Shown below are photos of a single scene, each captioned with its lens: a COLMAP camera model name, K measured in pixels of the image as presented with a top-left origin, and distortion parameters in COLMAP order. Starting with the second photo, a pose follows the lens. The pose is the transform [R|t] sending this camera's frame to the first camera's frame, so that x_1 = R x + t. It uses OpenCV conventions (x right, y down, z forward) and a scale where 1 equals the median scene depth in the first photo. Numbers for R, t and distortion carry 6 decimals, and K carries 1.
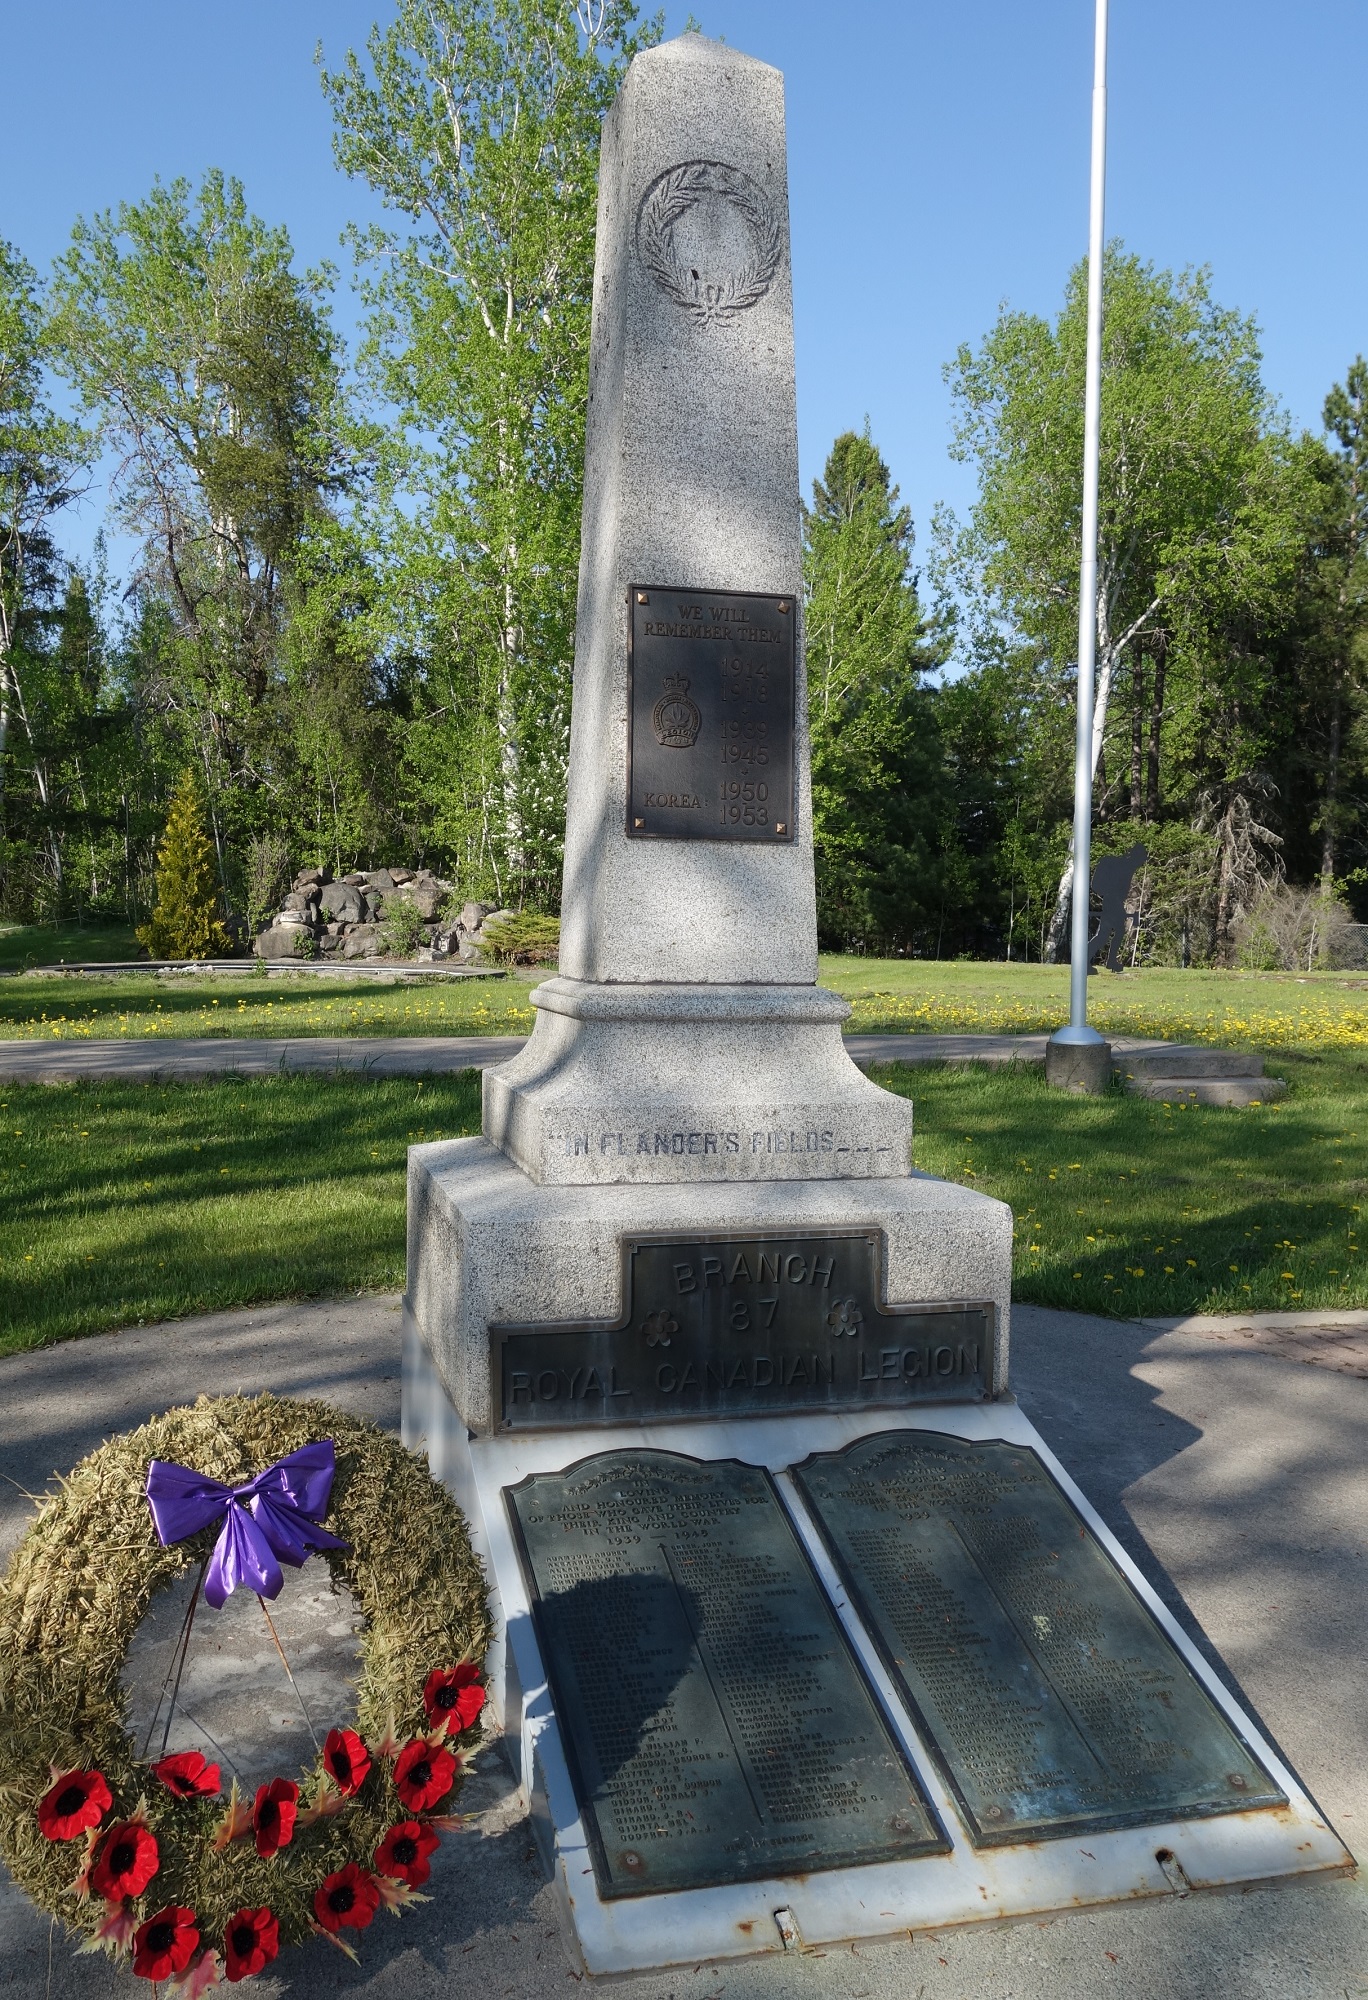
lens RADIAL K [[1734.0, 0, 703.2], [0, 1734.0, 1015.3], [0, 0, 1]] dist [0.053049, 0.016561]
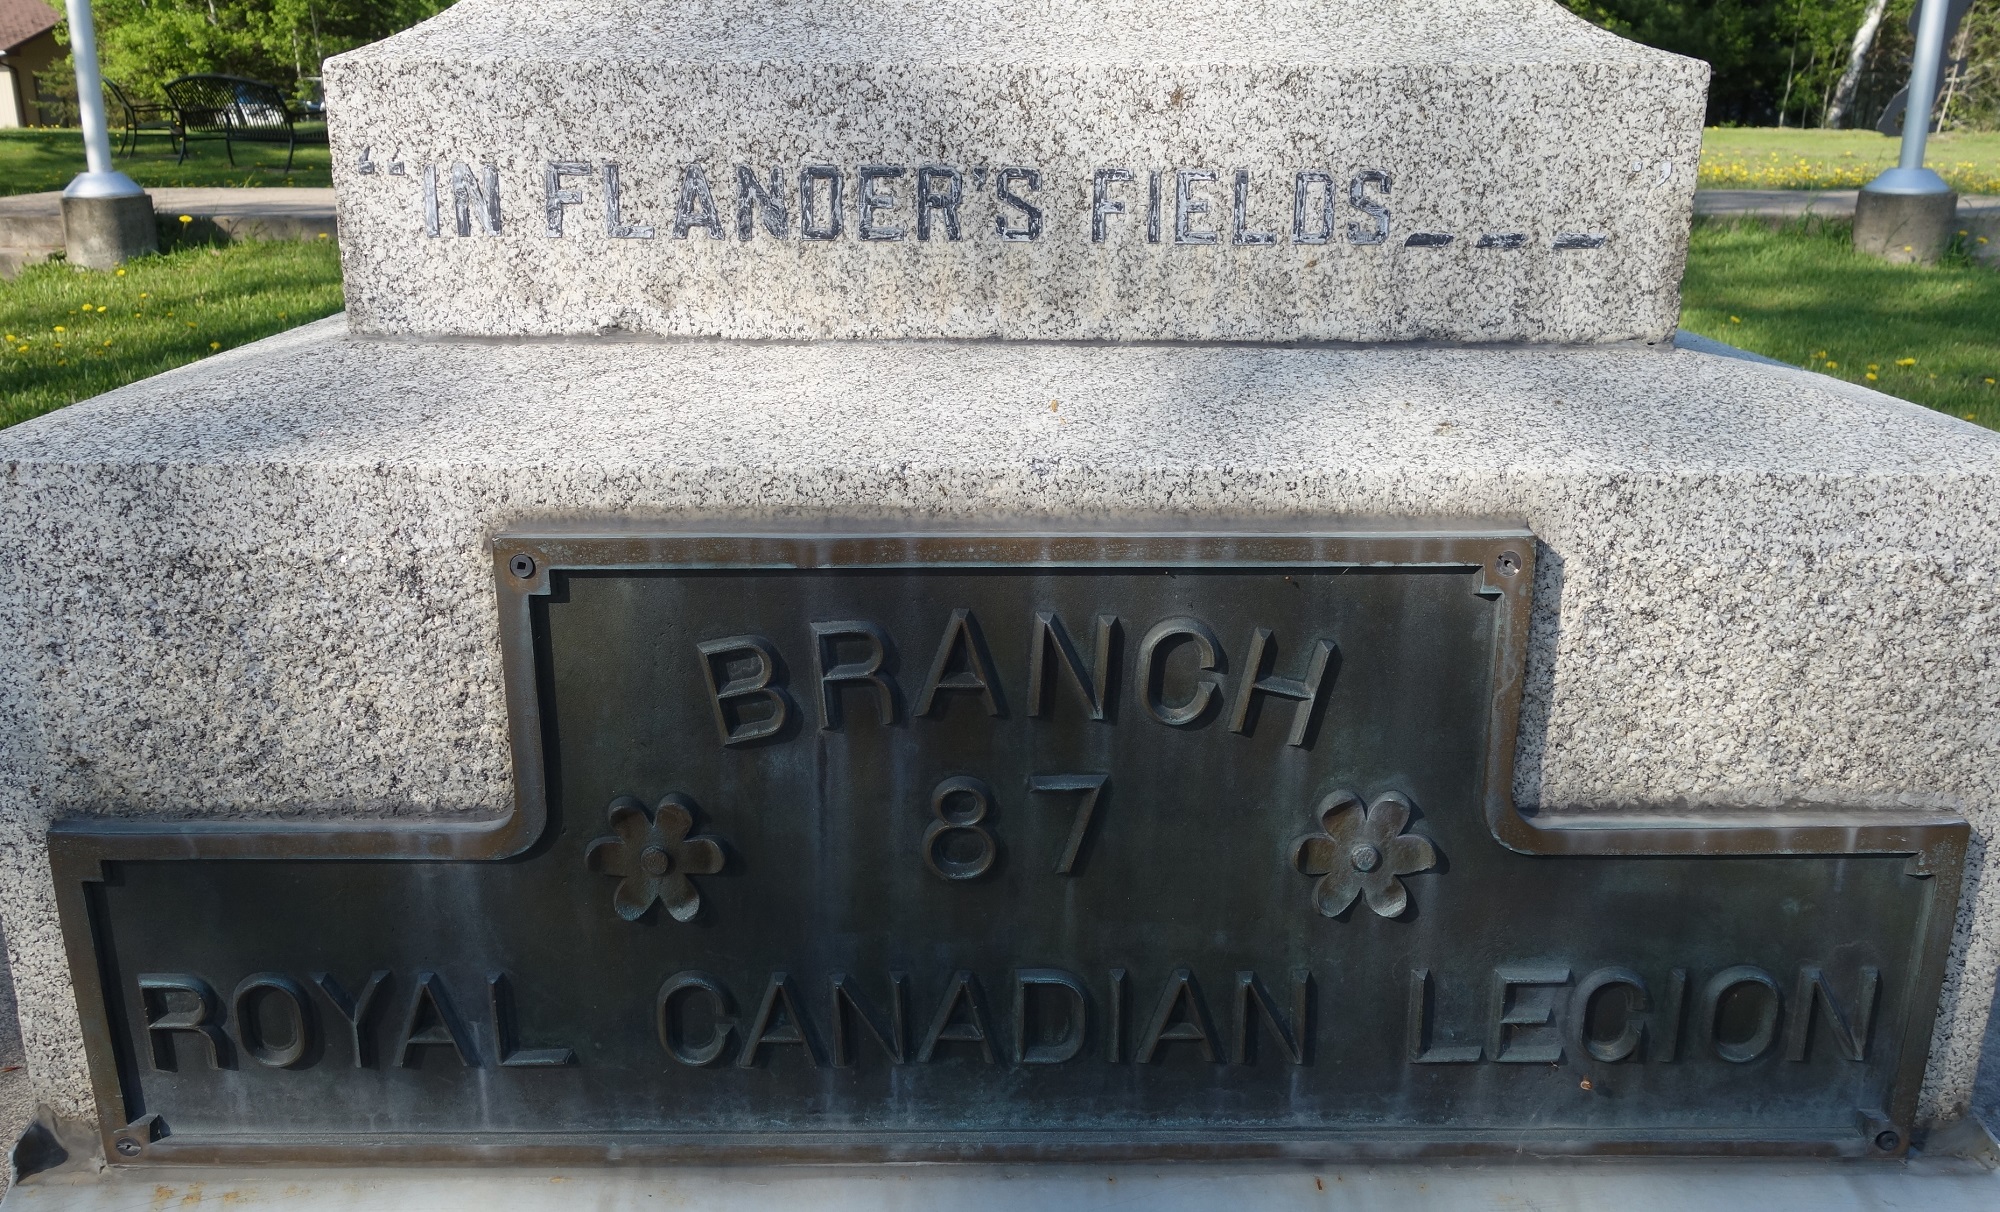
lens RADIAL K [[1573.1, 0, 994.3], [0, 1573.1, 589.7], [0, 0, 1]] dist [0.002524, -0.004170]
pose [[0.964672, 0.064397, -0.255462, 0.083641], [-0.003295, 0.972540, 0.232713, 0.075366], [0.263433, -0.223650, 0.938394, 0.747110]]
